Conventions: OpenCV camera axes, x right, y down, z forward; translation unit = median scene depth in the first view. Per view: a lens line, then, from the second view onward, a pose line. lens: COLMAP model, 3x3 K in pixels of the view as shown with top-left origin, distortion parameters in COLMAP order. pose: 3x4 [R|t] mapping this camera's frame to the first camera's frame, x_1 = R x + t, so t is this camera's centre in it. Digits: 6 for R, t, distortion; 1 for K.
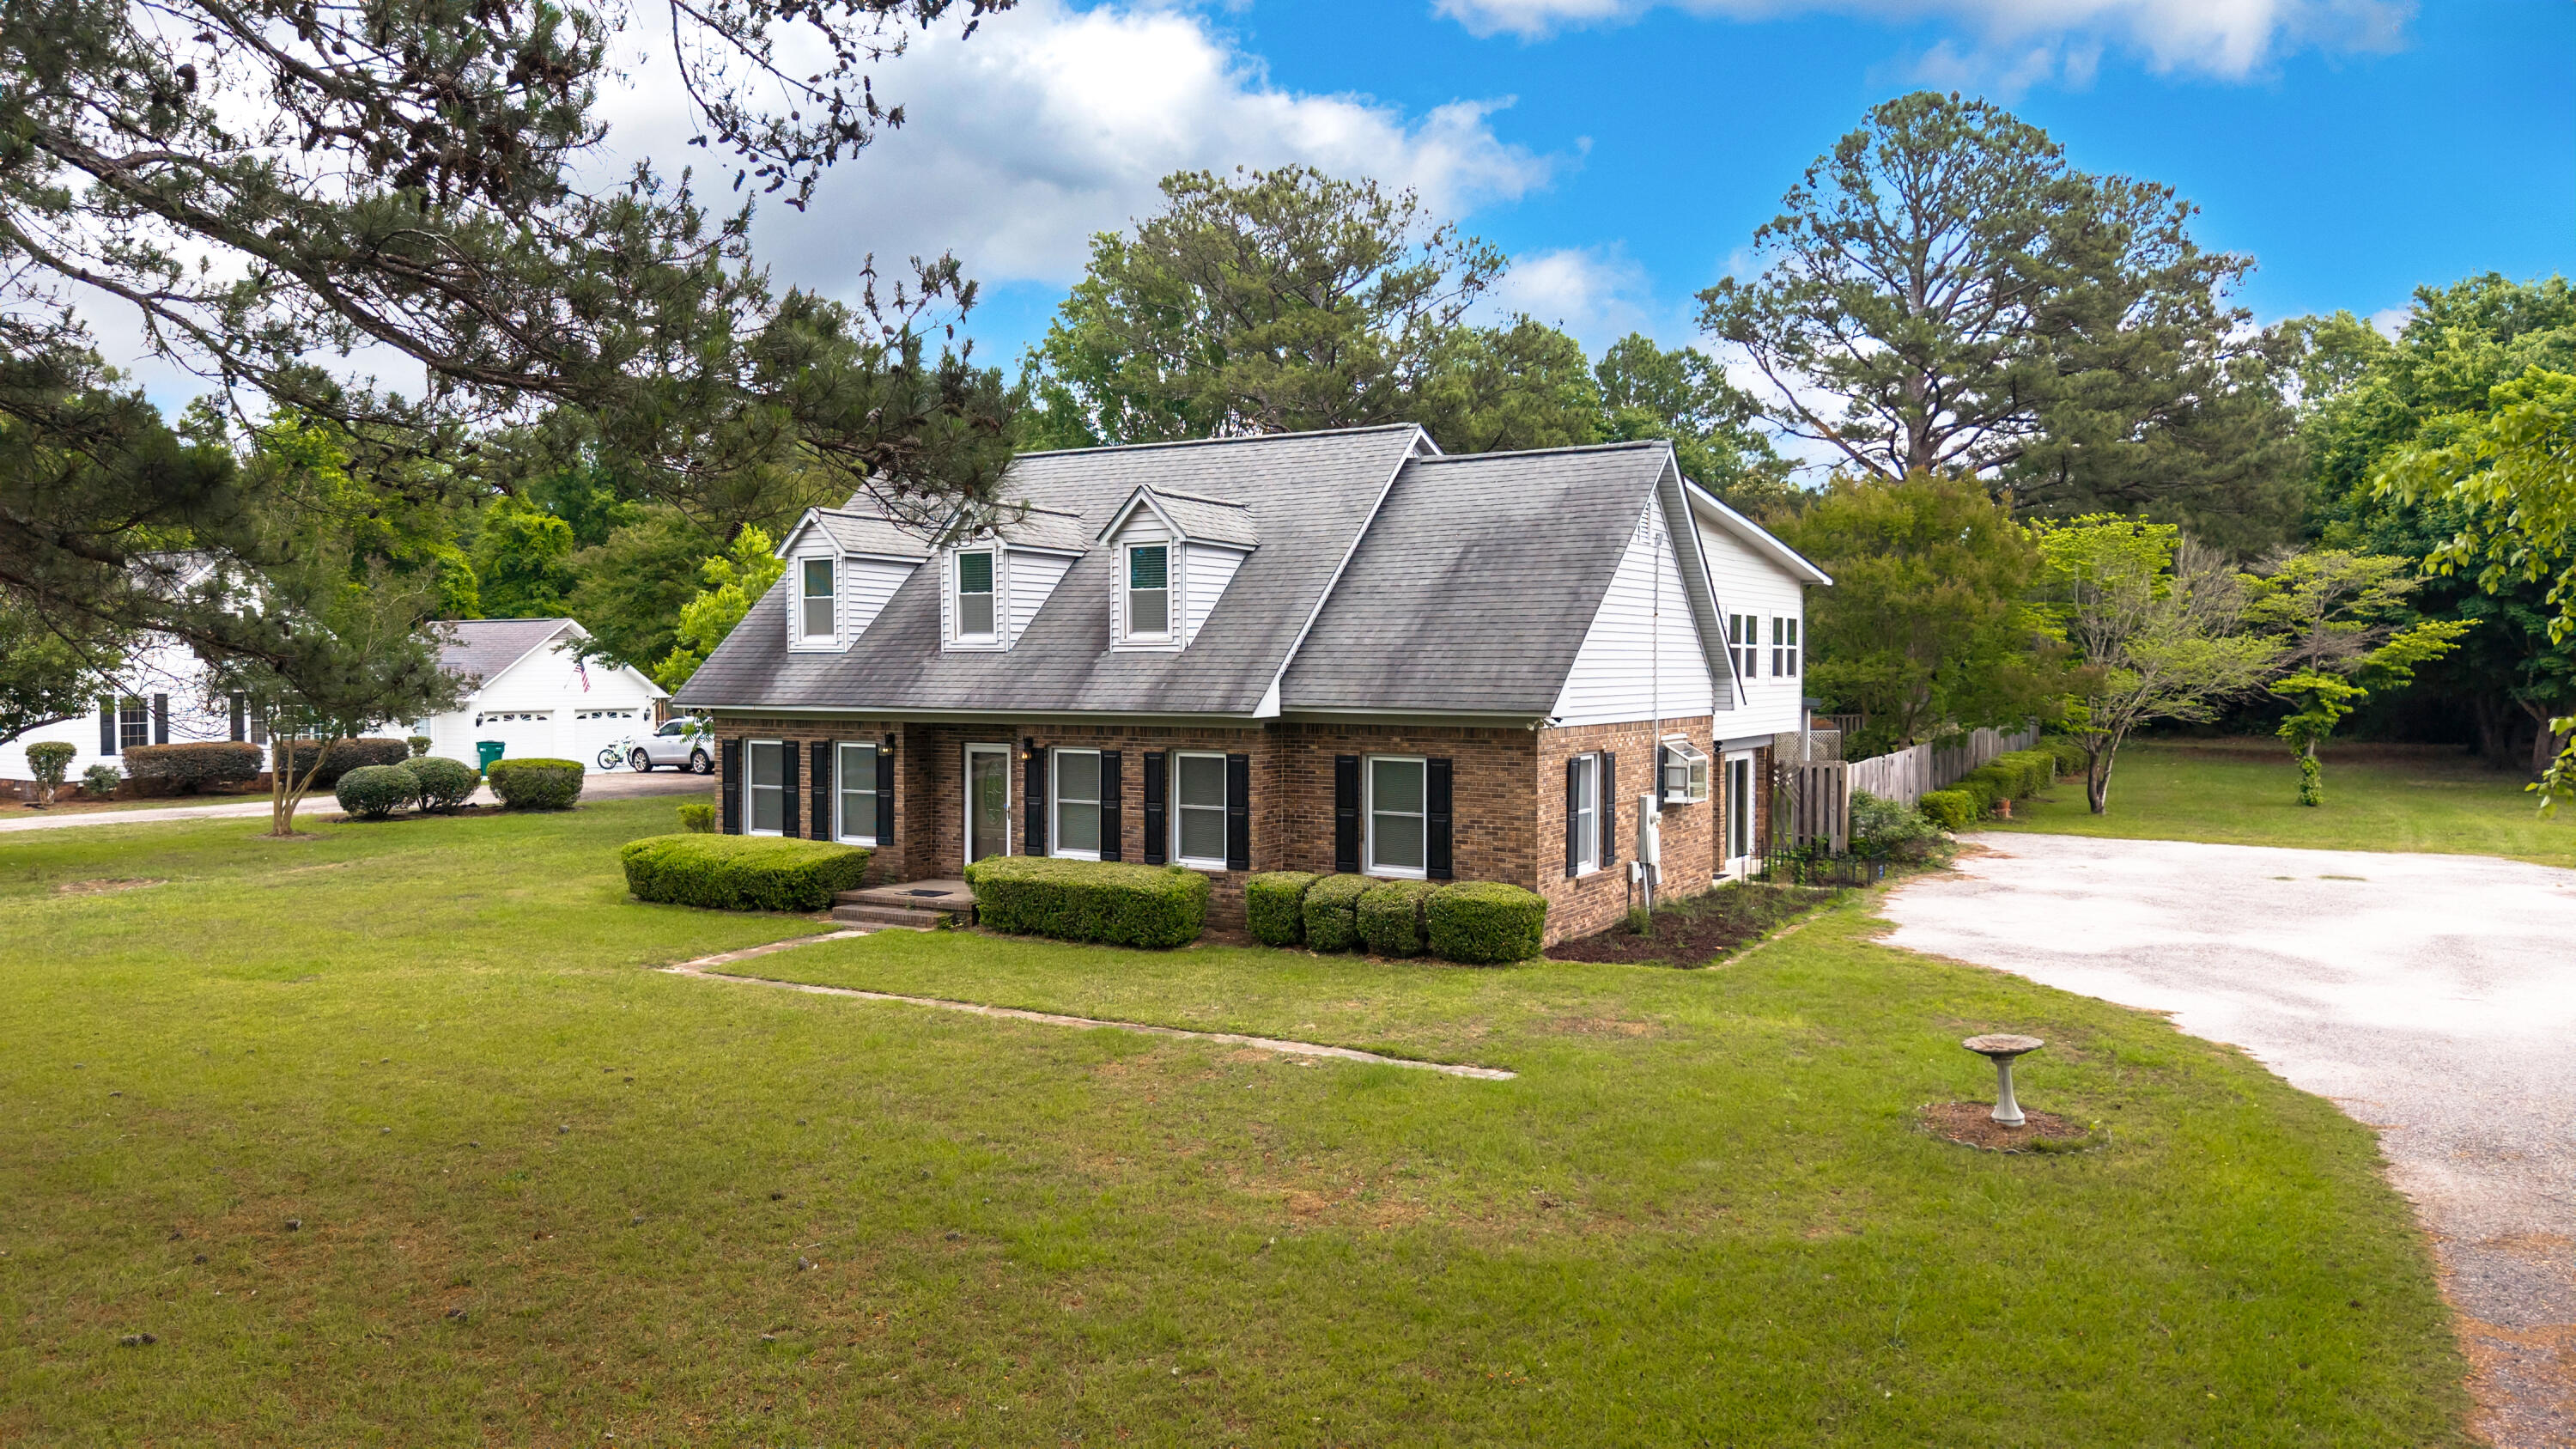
lens RADIAL K [[1730.4, 0, 1287.0], [0, 1730.4, 716.8], [0, 0, 1]] dist [0.023455, -0.021402]
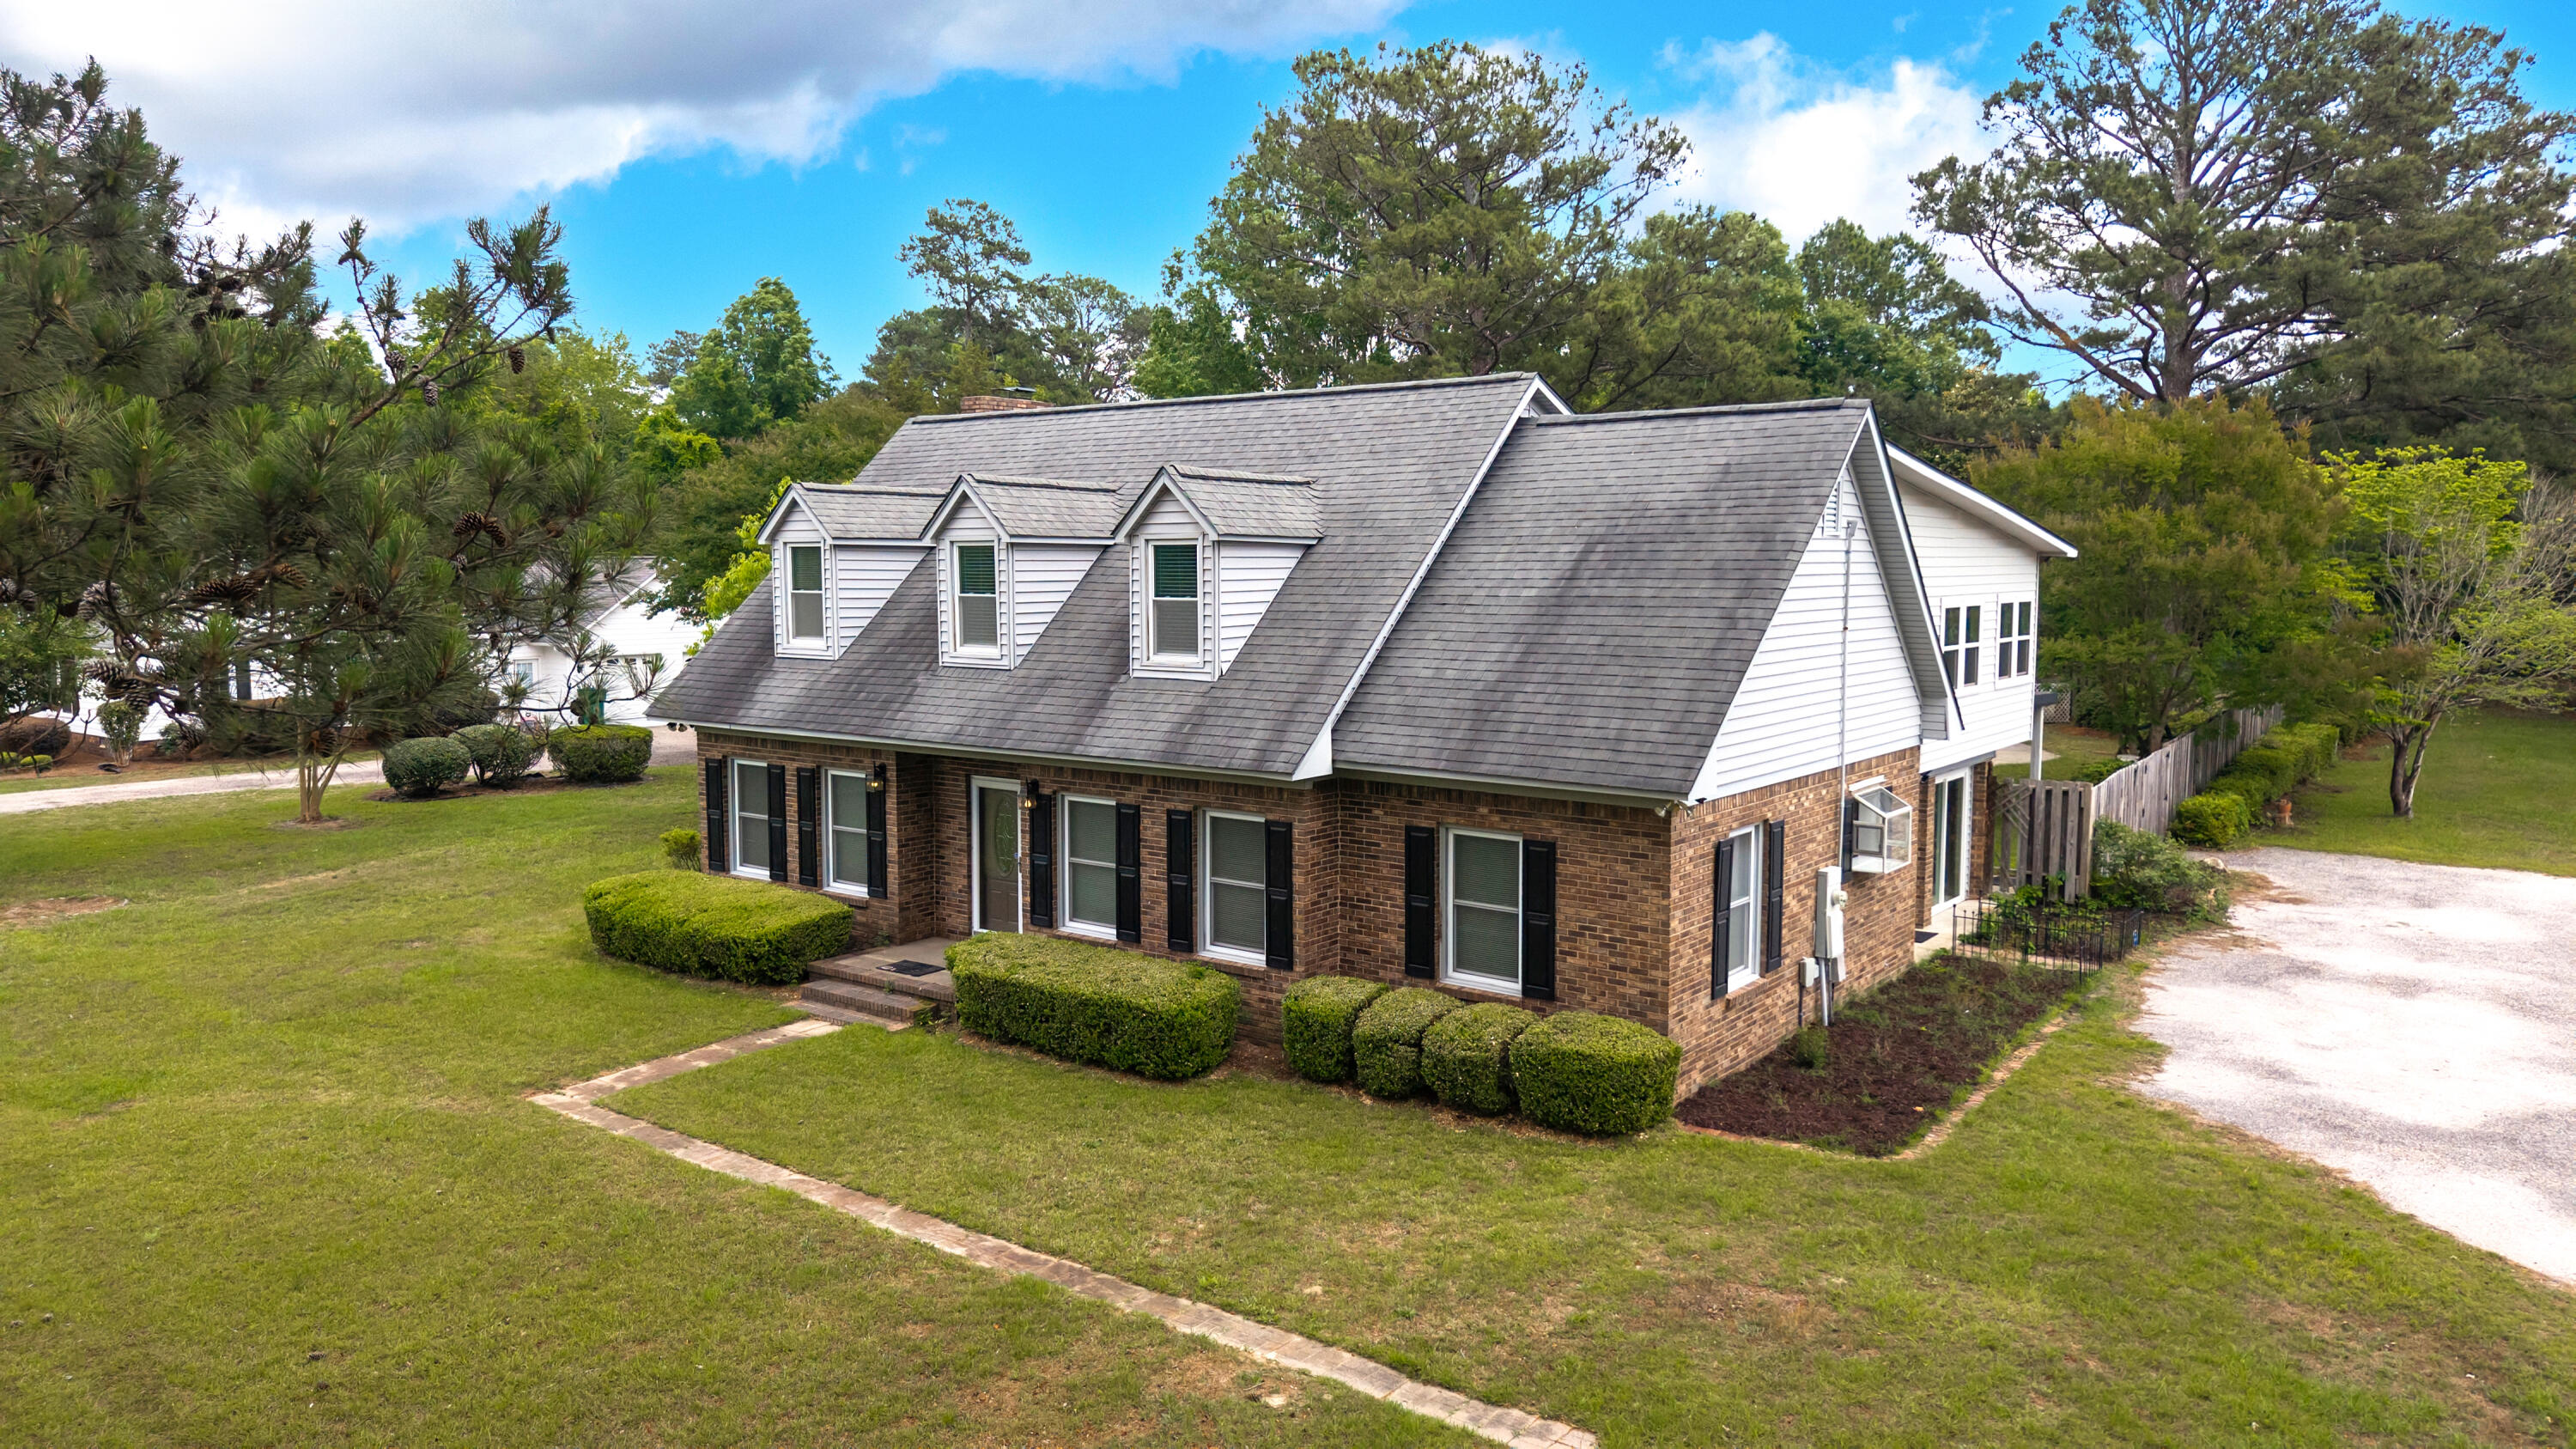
lens RADIAL K [[1730.4, 0, 1288.1], [0, 1730.4, 728.5], [0, 0, 1]] dist [0.023455, -0.021402]
pose [[0.994313, 0.008483, -0.106158, 0.039886], [-0.001408, 0.997782, 0.066550, -0.049882], [0.106487, -0.066022, 0.992120, 0.168104]]
